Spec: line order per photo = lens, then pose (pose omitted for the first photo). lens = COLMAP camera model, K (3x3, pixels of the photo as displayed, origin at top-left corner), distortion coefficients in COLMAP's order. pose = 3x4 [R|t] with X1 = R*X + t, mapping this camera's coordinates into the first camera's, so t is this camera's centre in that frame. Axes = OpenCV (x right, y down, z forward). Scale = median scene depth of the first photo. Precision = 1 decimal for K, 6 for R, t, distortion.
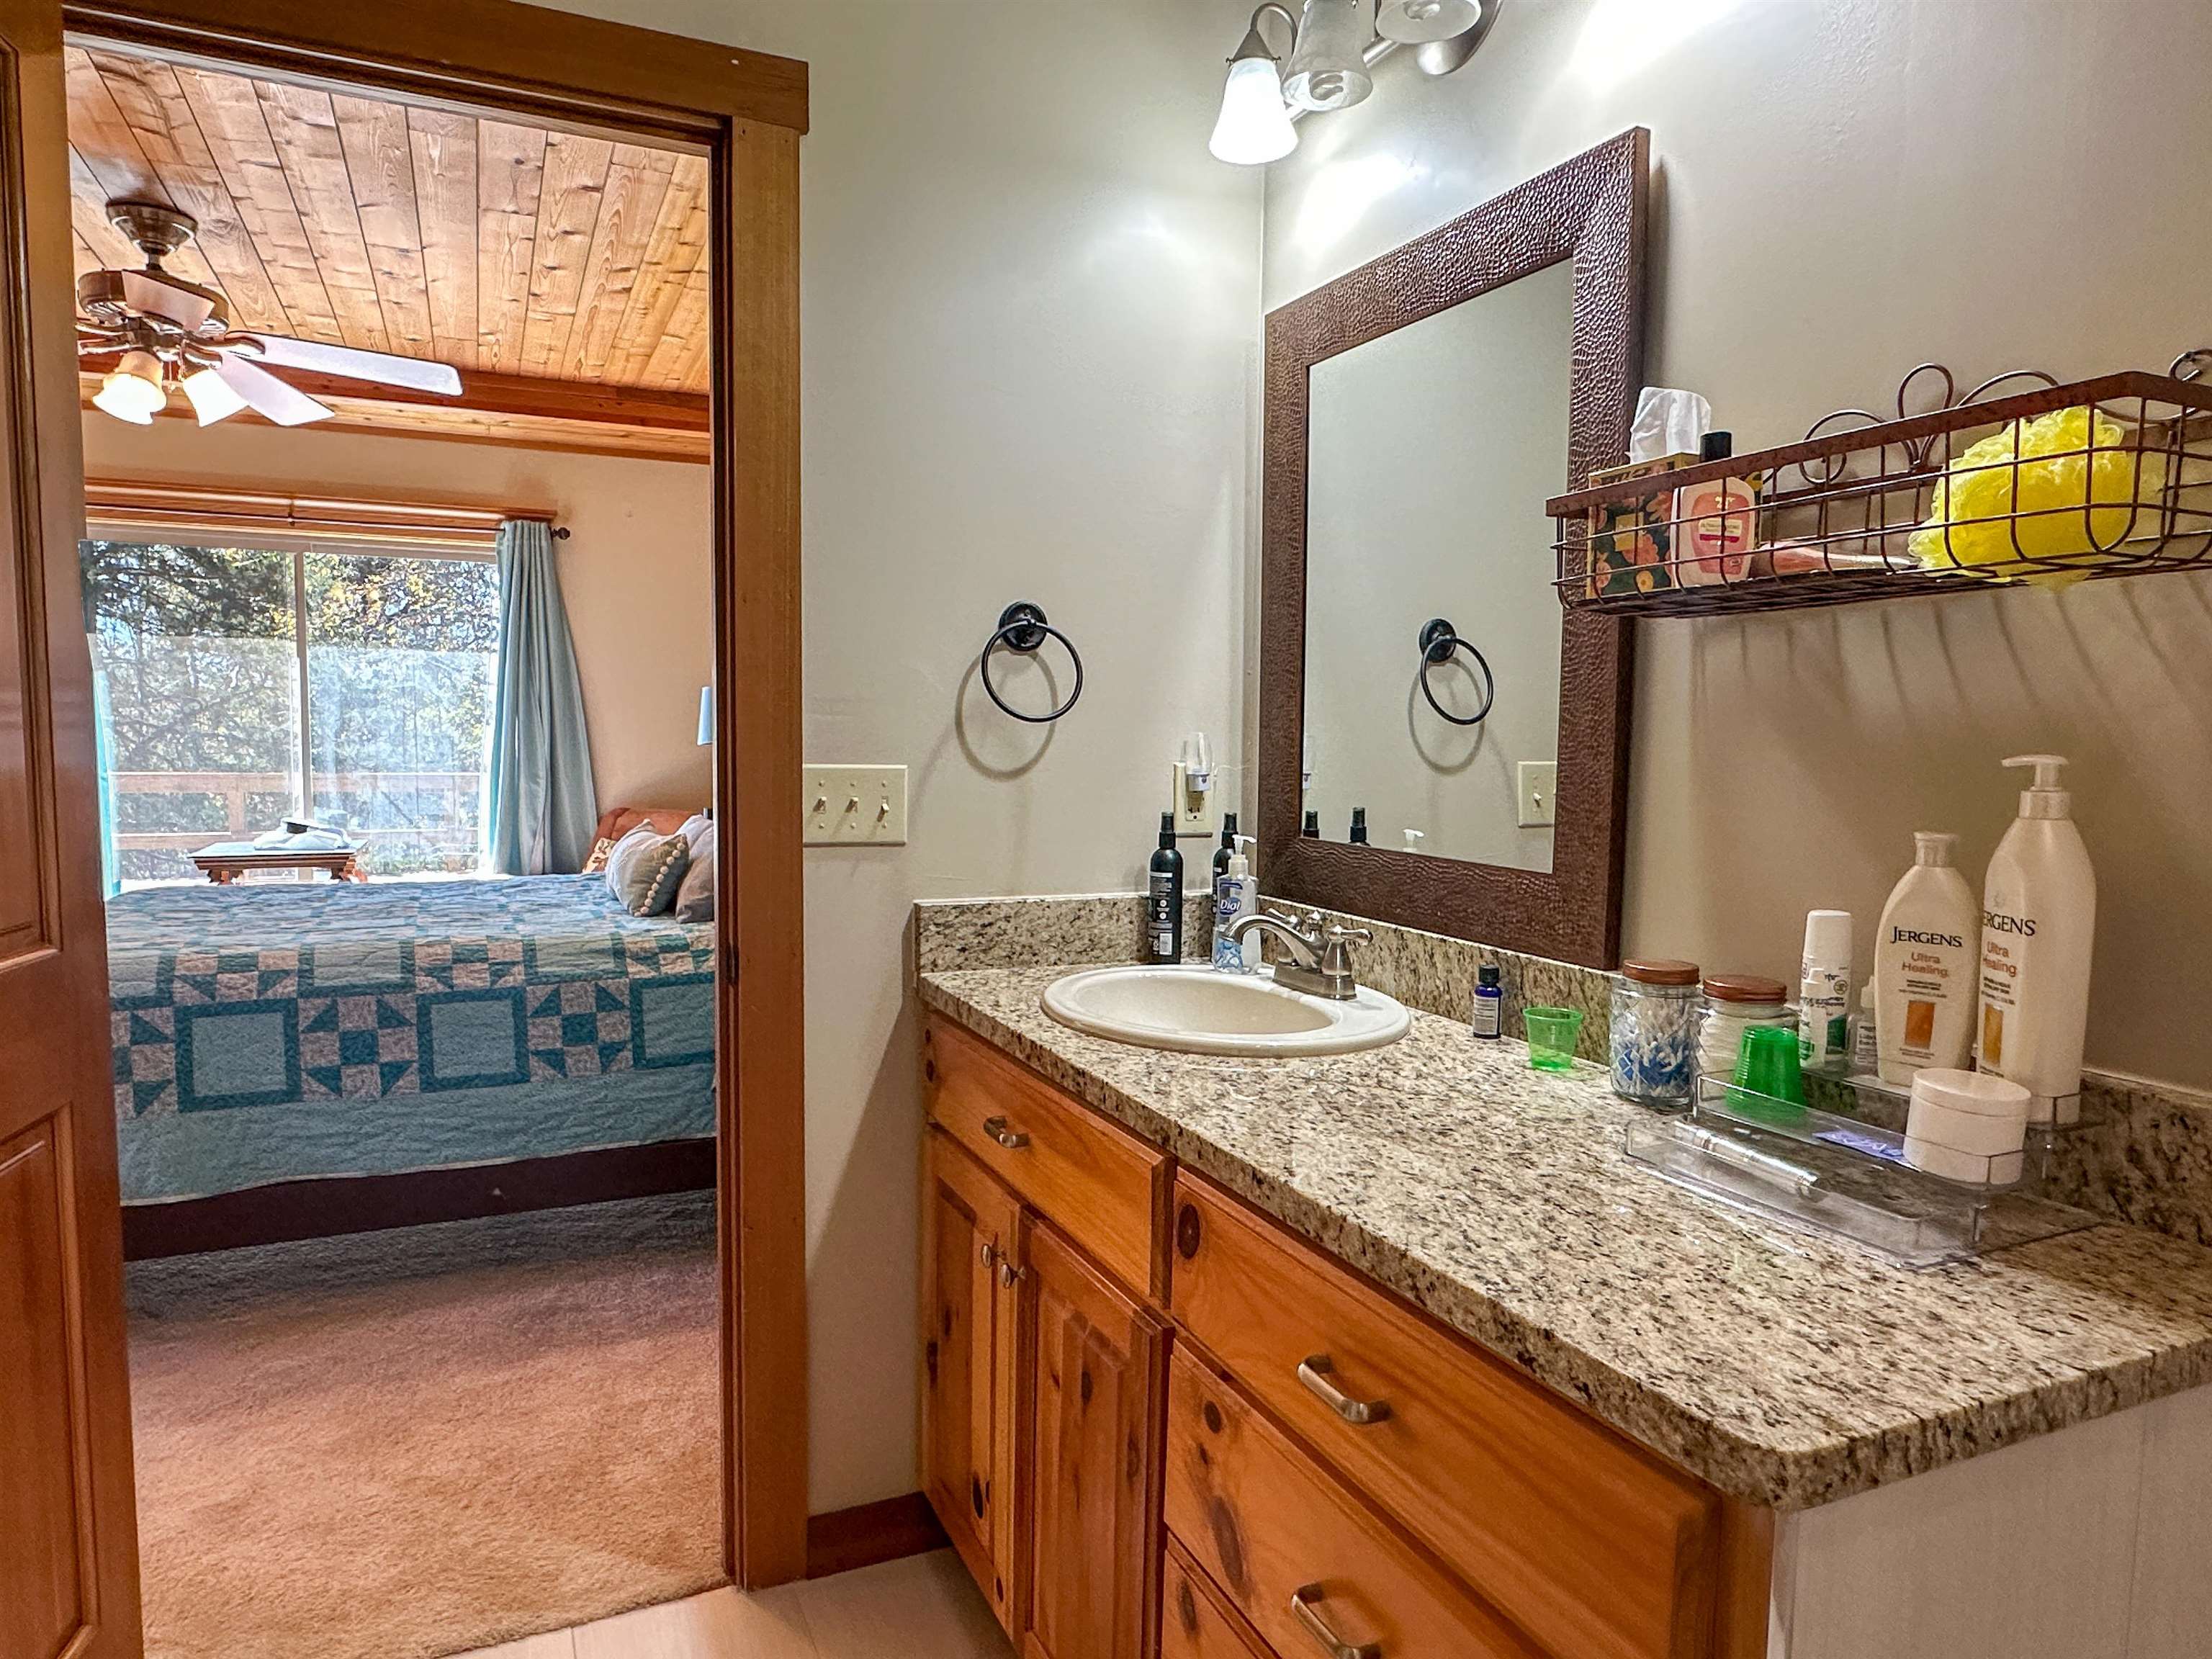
lens RADIAL K [[1410.2, 0, 1106.0], [0, 1410.2, 829.5], [0, 0, 1]] dist [0.004002, 0.000567]
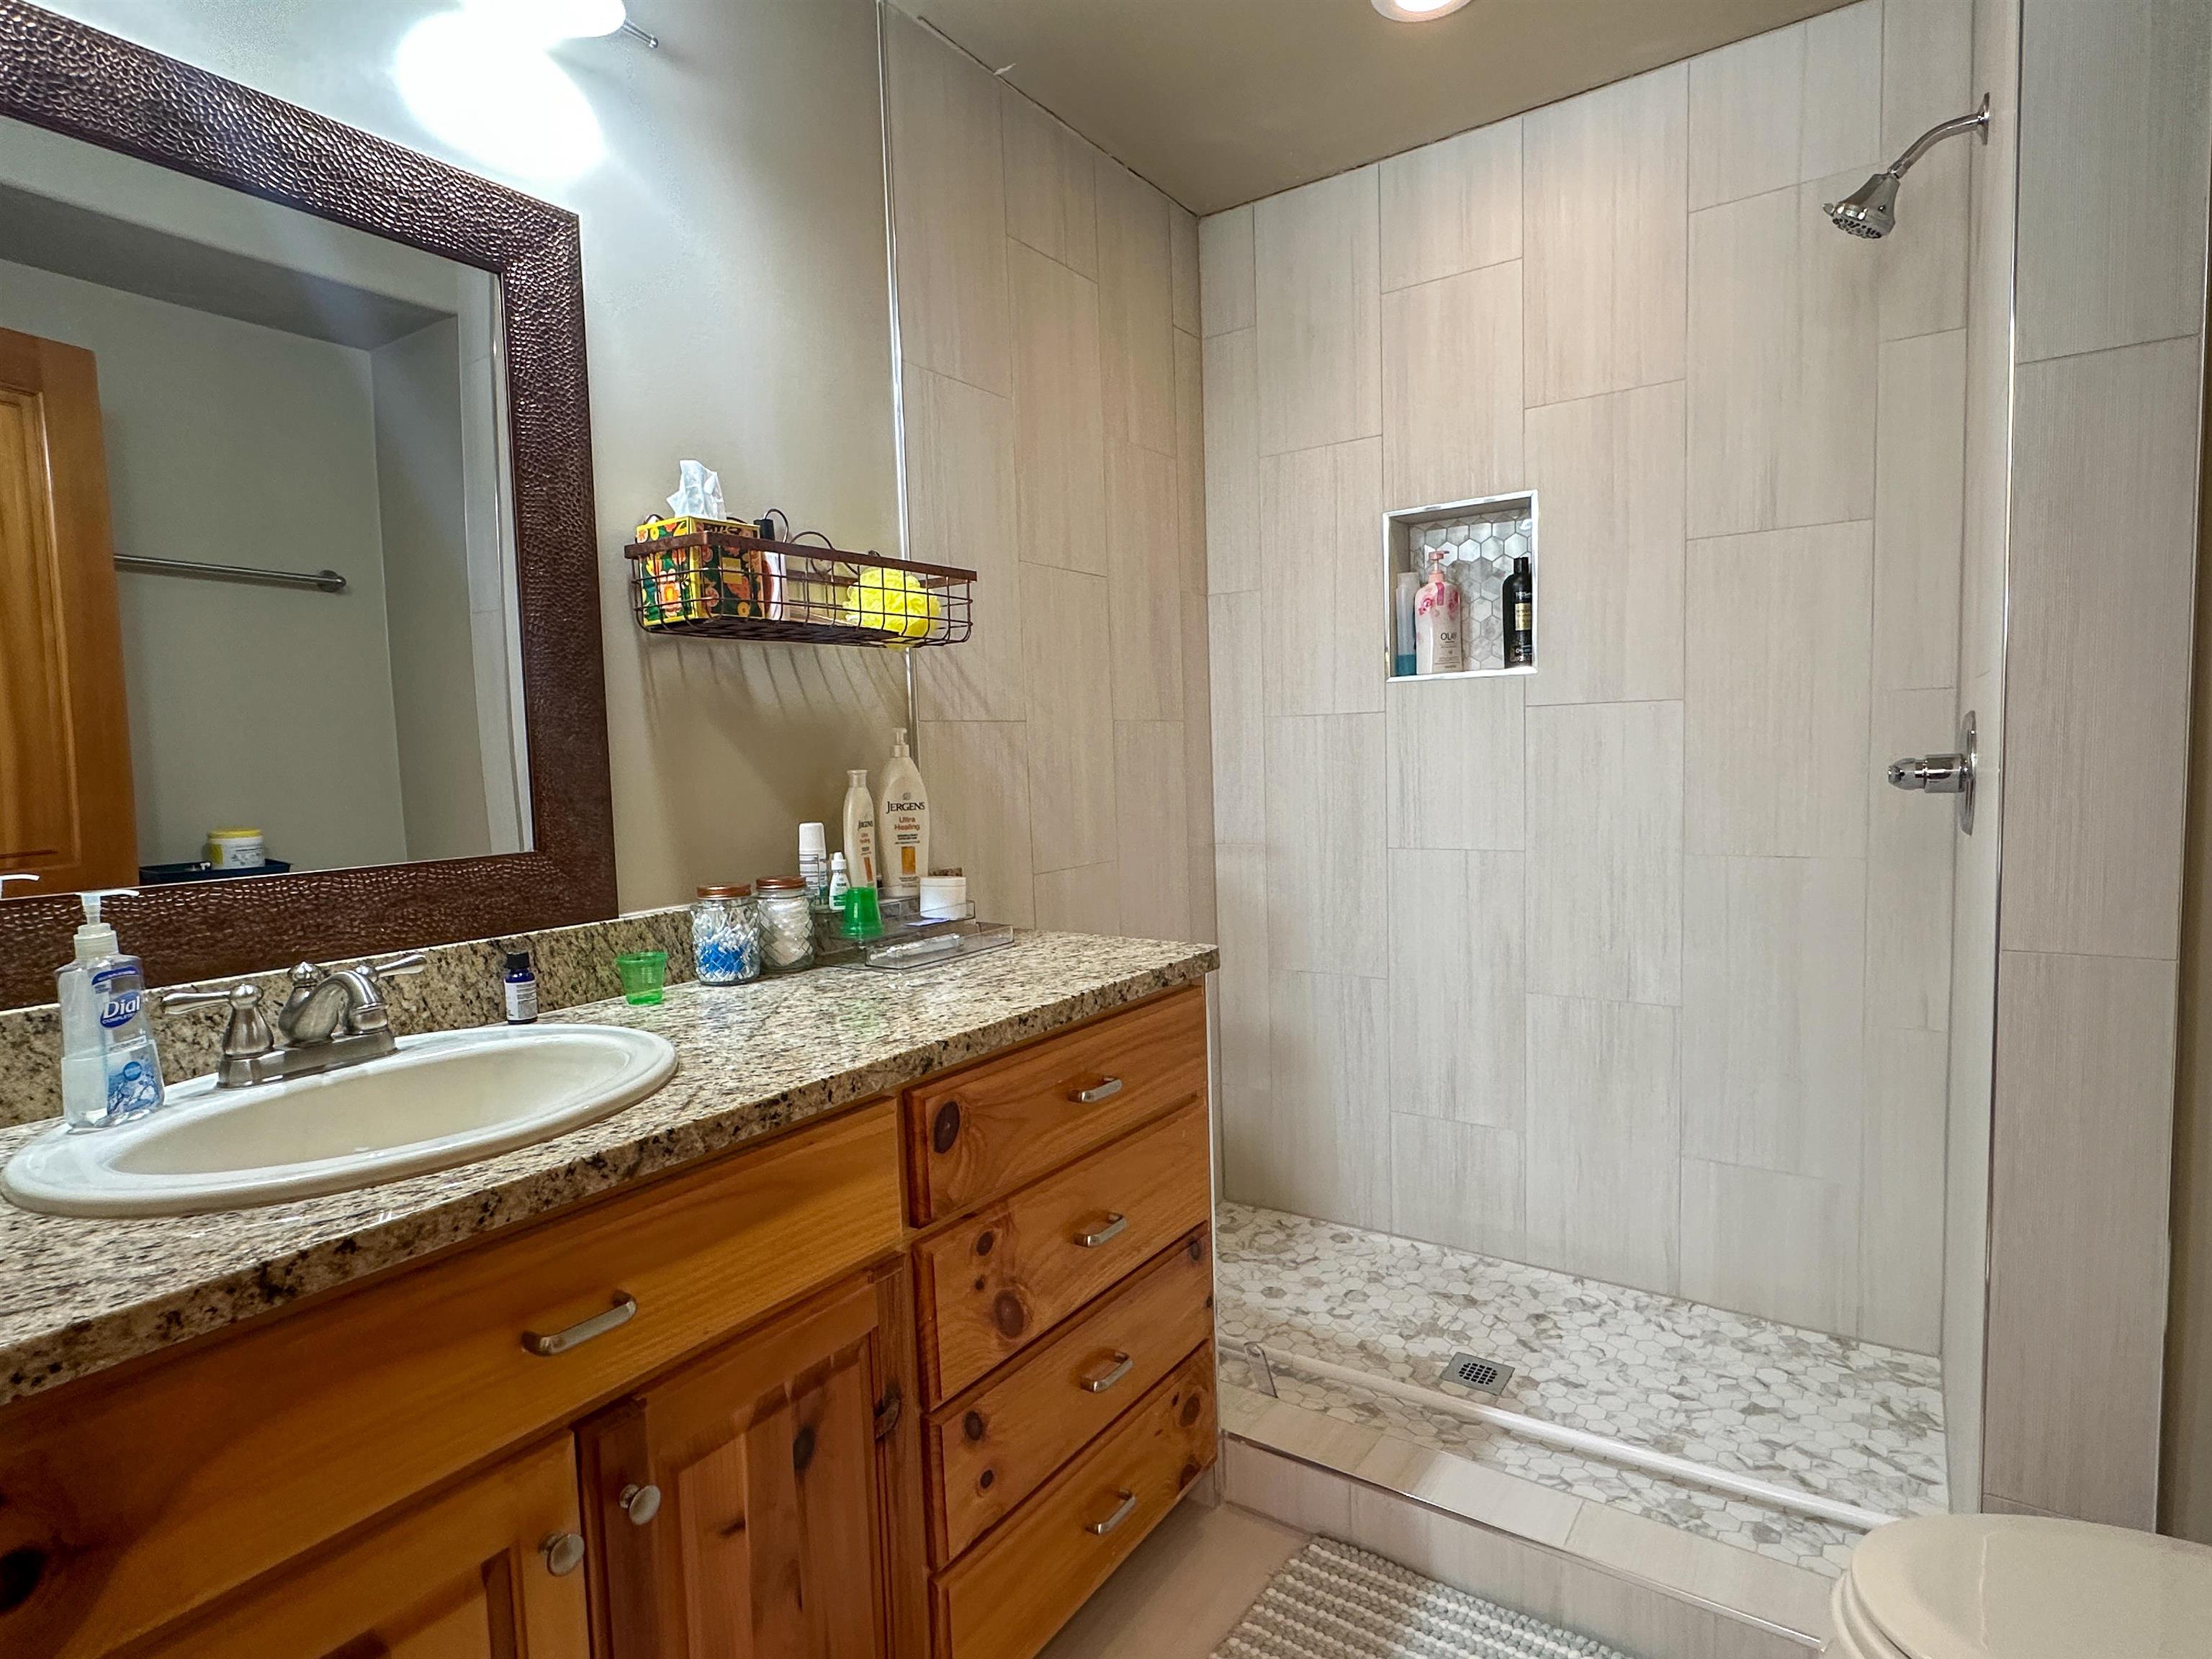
lens RADIAL K [[1158.2, 0, 1106.0], [0, 1158.2, 829.5], [0, 0, 1]] dist [-0.000445, 0.000249]
pose [[-0.517656, -0.054985, 0.853820, -0.794104], [0.089189, 0.989028, 0.117765, -0.061765], [-0.850927, 0.137113, -0.507072, 1.292395]]
